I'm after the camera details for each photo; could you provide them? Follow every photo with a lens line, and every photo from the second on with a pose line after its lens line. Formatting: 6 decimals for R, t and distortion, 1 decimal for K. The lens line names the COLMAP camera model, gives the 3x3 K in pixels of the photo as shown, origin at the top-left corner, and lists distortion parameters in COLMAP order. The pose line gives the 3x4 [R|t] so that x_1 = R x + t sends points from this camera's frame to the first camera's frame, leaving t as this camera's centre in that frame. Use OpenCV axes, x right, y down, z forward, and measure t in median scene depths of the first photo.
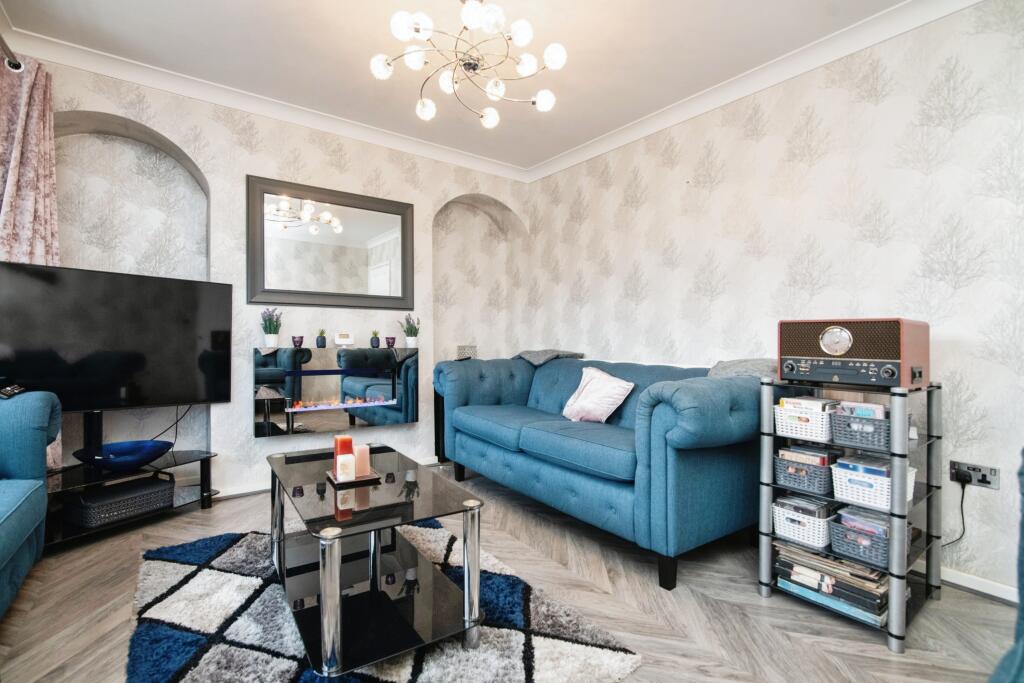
lens RADIAL K [[479.9, 0, 513.4], [0, 479.9, 345.3], [0, 0, 1]] dist [-0.020356, -0.000259]
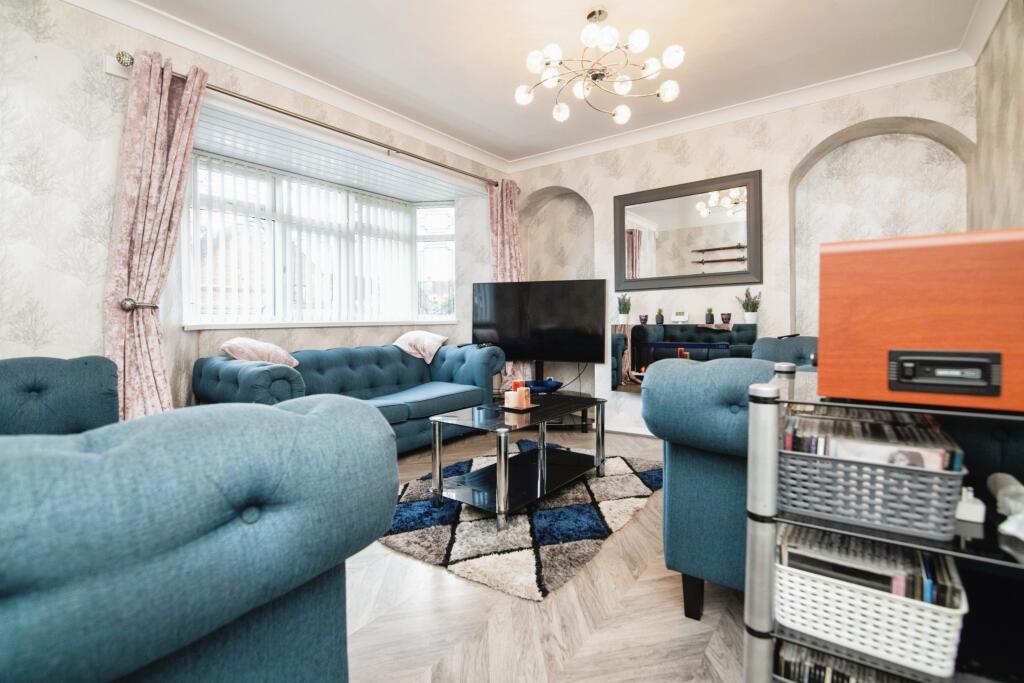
lens RADIAL K [[487.6, 0, 510.1], [0, 487.6, 330.6], [0, 0, 1]] dist [0.000779, 0.000006]
pose [[0.291760, 0.004732, -0.956480, 0.680785], [0.005708, 0.999961, 0.006688, 0.011329], [0.956475, -0.007411, 0.291722, 0.309368]]
